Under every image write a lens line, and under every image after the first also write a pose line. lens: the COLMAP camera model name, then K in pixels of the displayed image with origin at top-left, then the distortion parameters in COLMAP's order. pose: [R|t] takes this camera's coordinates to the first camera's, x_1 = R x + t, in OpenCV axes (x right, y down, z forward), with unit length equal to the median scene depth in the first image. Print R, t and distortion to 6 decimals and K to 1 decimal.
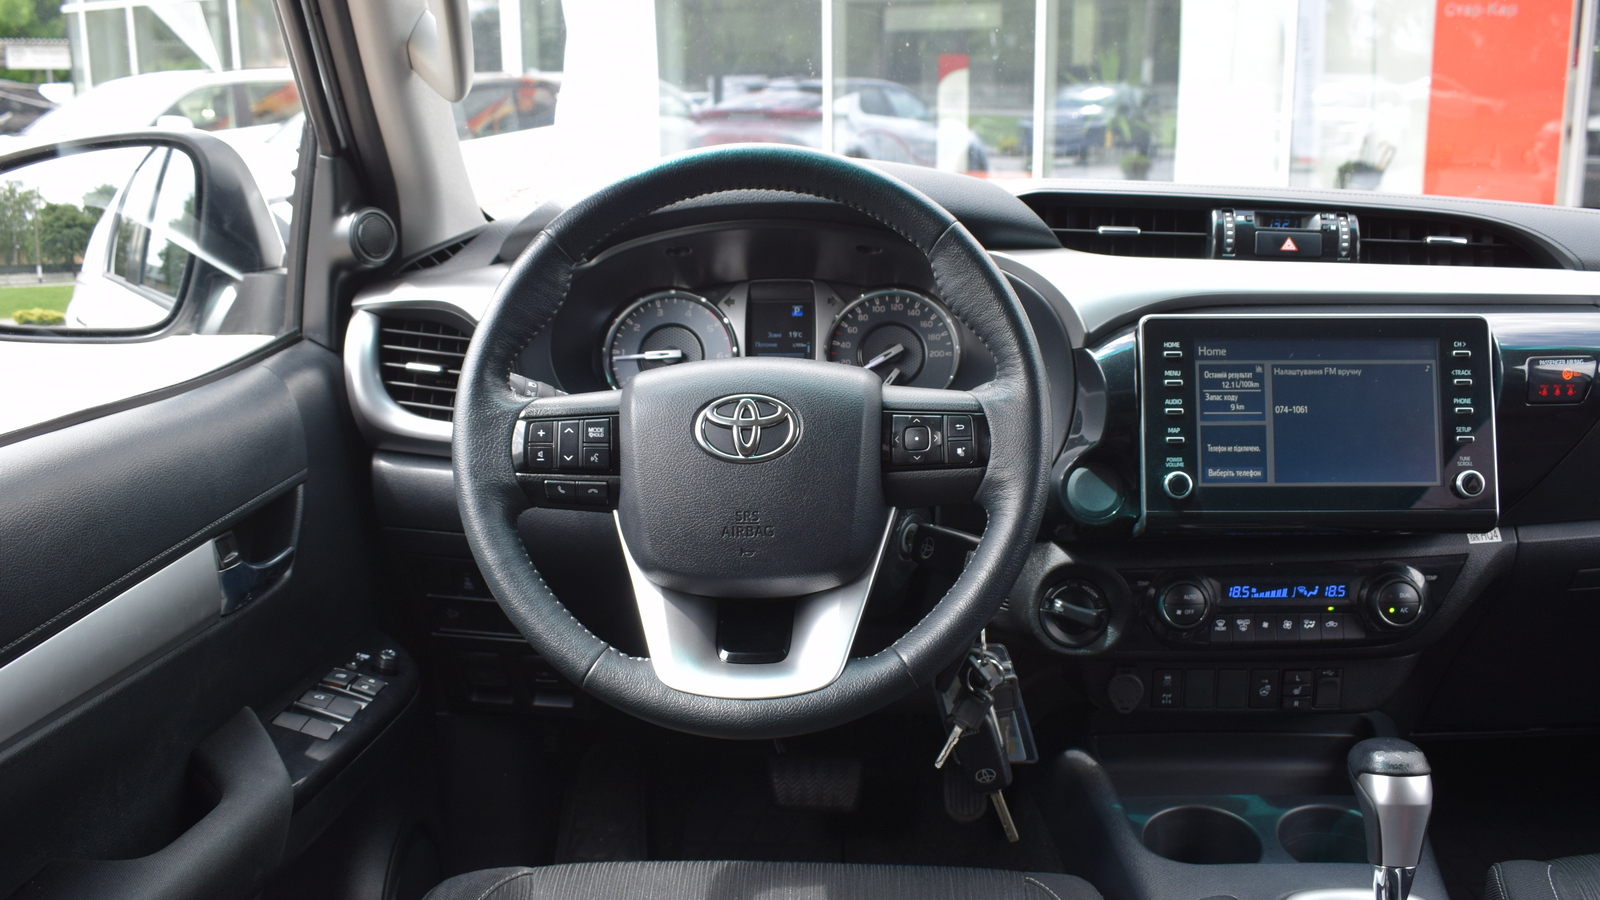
lens RADIAL K [[1476.7, 0, 801.0], [0, 1476.7, 444.5], [0, 0, 1]] dist [-0.075724, 0.000000]
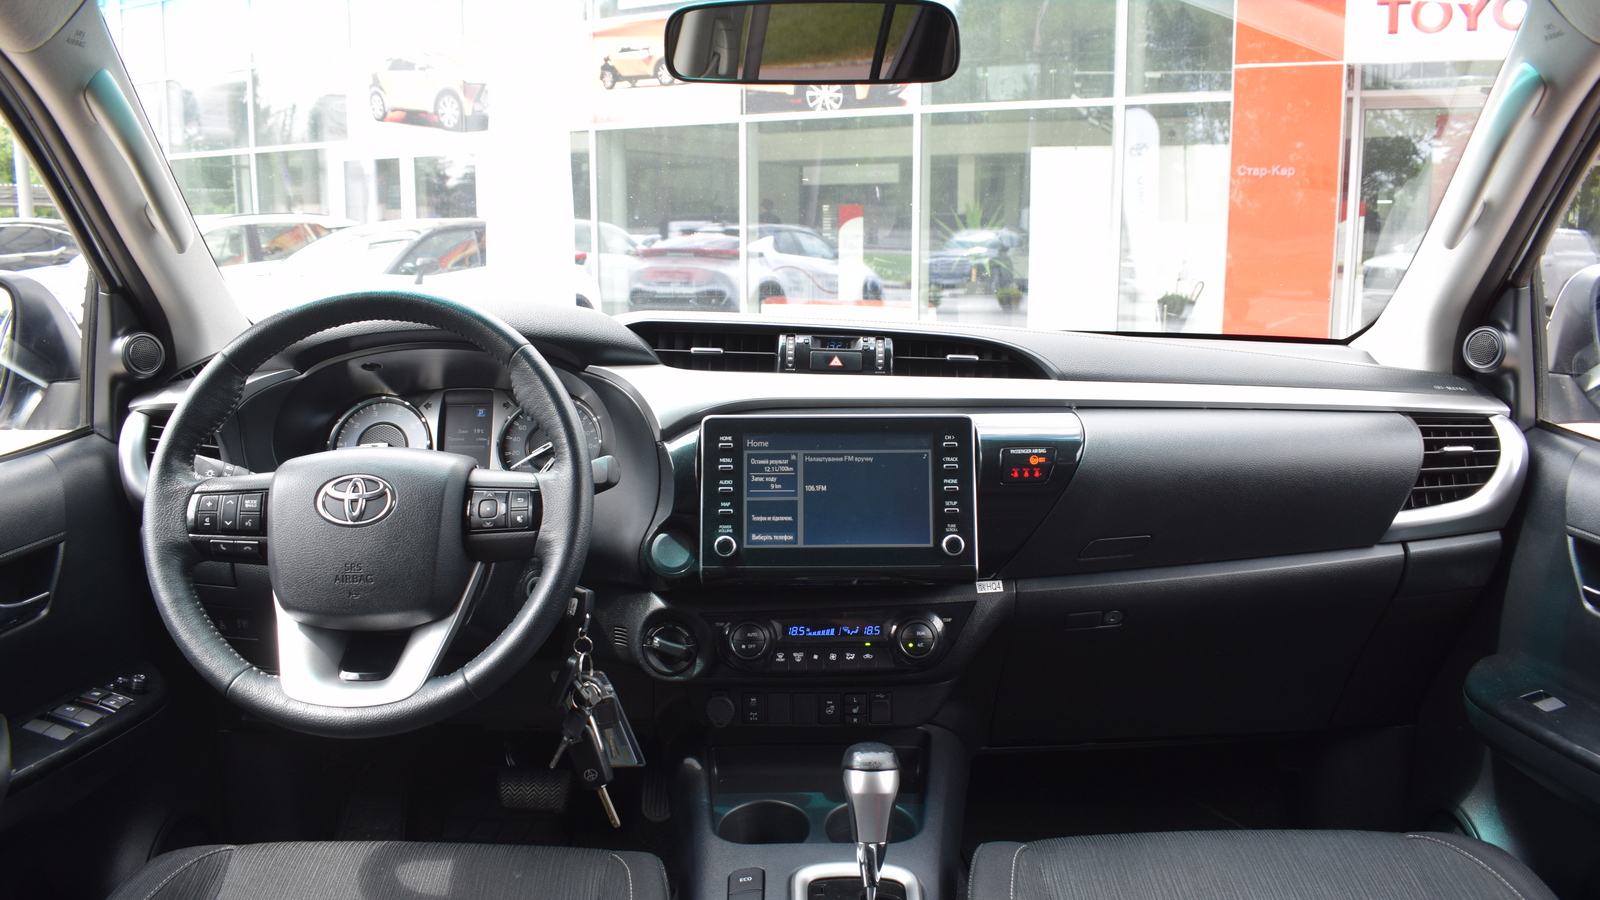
lens RADIAL K [[1247.4, 0, 798.6], [0, 1247.4, 446.6], [0, 0, 1]] dist [-0.085315, 0.011052]
pose [[0.999352, 0.002011, 0.035926, 0.270620], [0.000358, 0.997832, -0.065814, 0.011765], [-0.035981, 0.065785, 0.997185, -0.099214]]
